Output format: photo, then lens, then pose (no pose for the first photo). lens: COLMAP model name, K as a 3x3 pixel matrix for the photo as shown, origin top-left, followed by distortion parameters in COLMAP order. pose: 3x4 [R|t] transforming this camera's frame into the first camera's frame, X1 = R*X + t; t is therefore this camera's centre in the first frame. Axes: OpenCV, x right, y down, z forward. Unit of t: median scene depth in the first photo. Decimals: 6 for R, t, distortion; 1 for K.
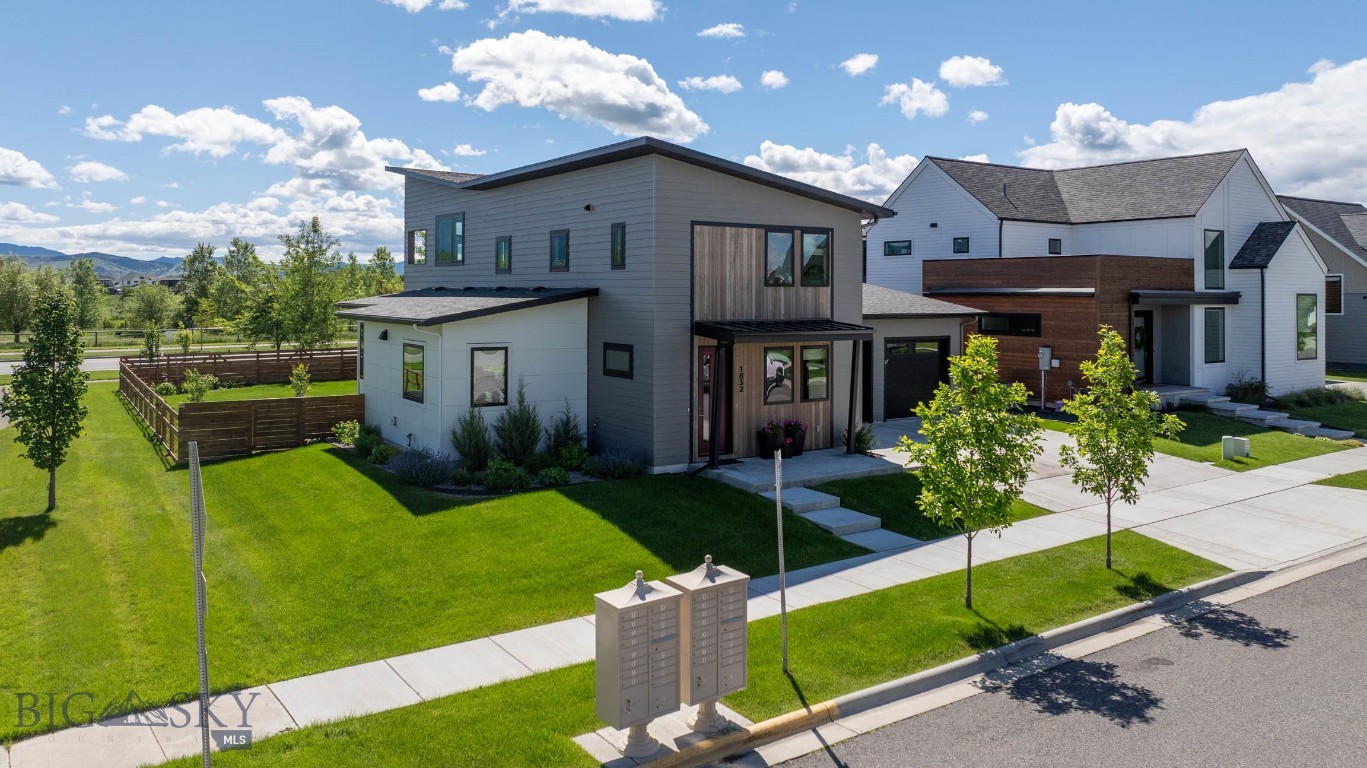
lens RADIAL K [[979.9, 0, 697.6], [0, 979.9, 280.3], [0, 0, 1]] dist [-0.004968, 0.000429]
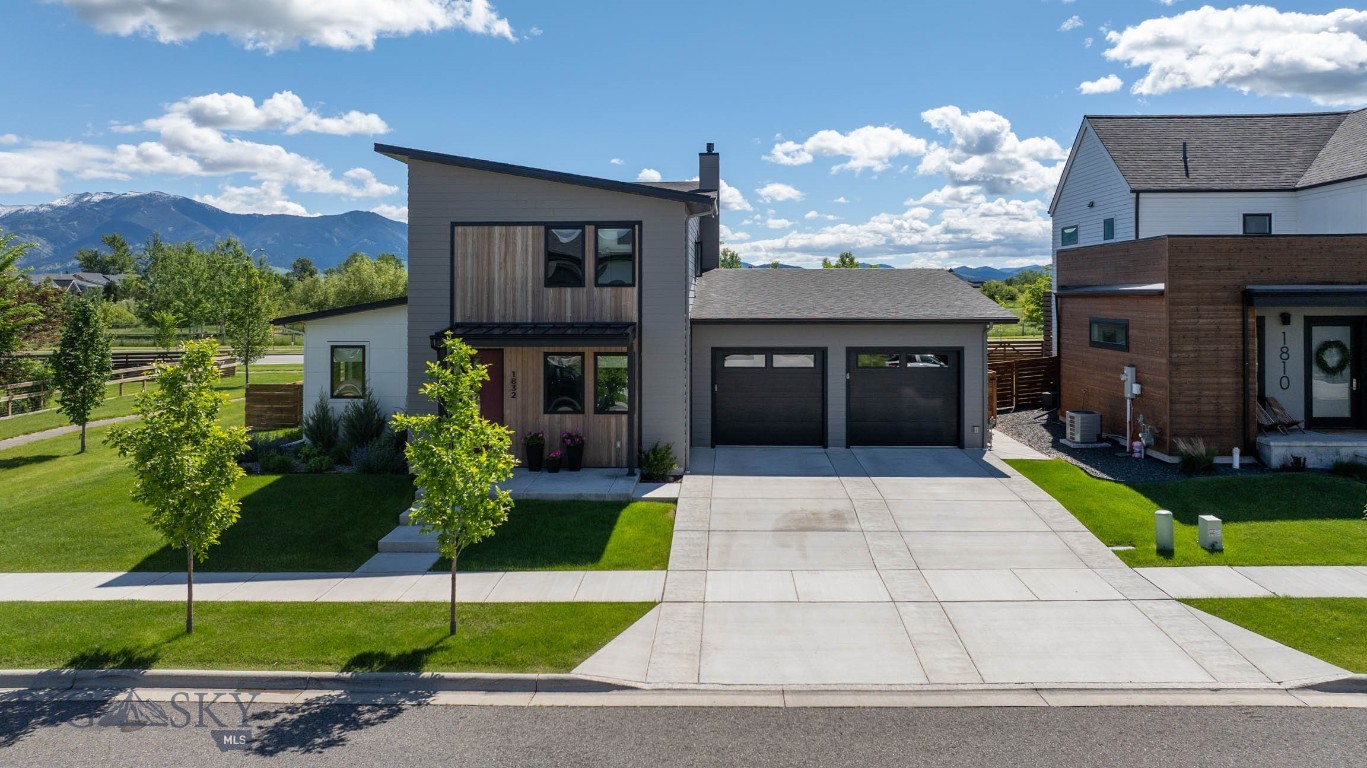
lens RADIAL K [[979.9, 0, 697.6], [0, 979.9, 280.3], [0, 0, 1]] dist [-0.004968, 0.000429]
pose [[0.804608, -0.017347, -0.593553, 0.726282], [0.013794, 0.999849, -0.010521, 0.011107], [0.593646, 0.000278, 0.804726, 0.323756]]
